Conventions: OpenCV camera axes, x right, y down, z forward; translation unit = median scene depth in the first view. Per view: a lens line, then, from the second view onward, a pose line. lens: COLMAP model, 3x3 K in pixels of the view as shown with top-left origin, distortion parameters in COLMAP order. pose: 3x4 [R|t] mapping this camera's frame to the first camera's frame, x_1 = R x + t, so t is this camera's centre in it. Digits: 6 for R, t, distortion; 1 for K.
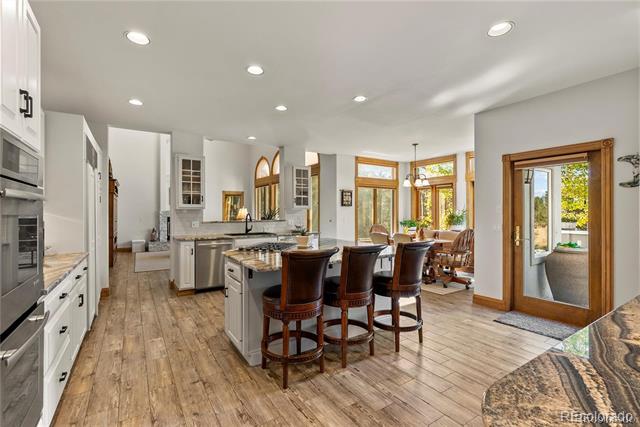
lens RADIAL K [[290.1, 0, 318.1], [0, 290.1, 210.2], [0, 0, 1]] dist [-0.011587, 0.005174]
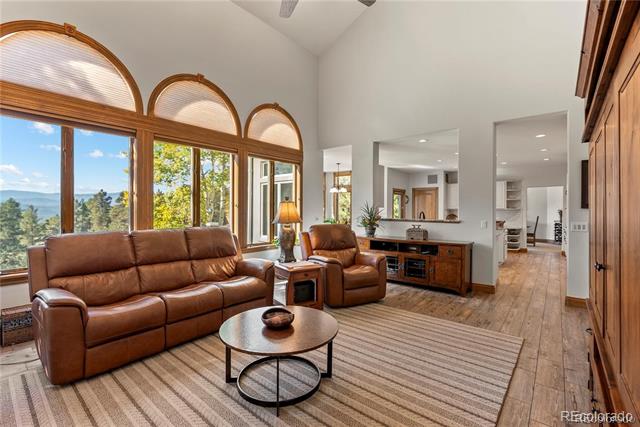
lens RADIAL K [[290.1, 0, 315.0], [0, 290.1, 210.3], [0, 0, 1]] dist [-0.011587, 0.005174]
pose [[-0.294280, -0.002126, 0.955717, -1.100025], [-0.013699, 0.999904, -0.001994, 0.014670], [-0.955621, -0.013679, -0.294281, 1.640750]]
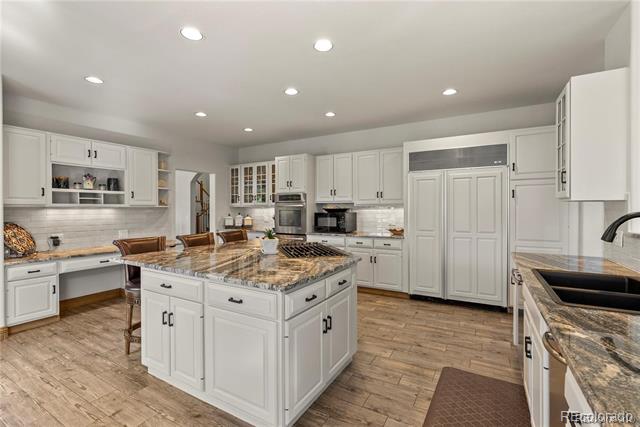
lens RADIAL K [[290.1, 0, 317.3], [0, 290.1, 211.2], [0, 0, 1]] dist [-0.011587, 0.005174]
pose [[-0.891352, 0.006131, -0.453271, 0.121517], [0.007878, 0.999967, -0.001965, 0.008996], [0.453244, -0.005323, -0.891371, 1.072873]]
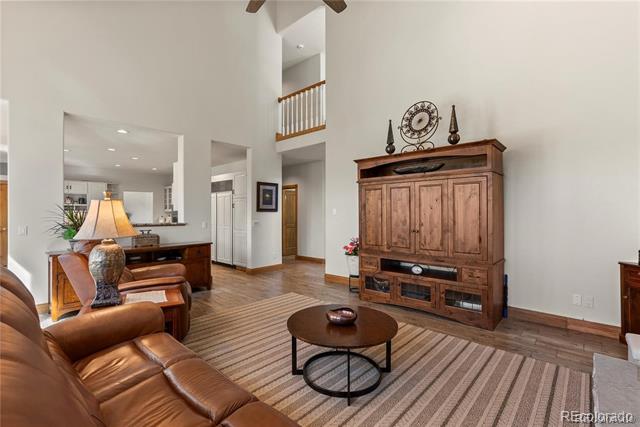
lens RADIAL K [[290.1, 0, 318.2], [0, 290.1, 213.9], [0, 0, 1]] dist [-0.011587, 0.005174]
pose [[-0.967956, 0.001593, -0.251114, -0.576030], [0.003449, 0.999970, -0.006949, 0.017060], [0.251095, -0.007592, -0.967933, 1.964110]]
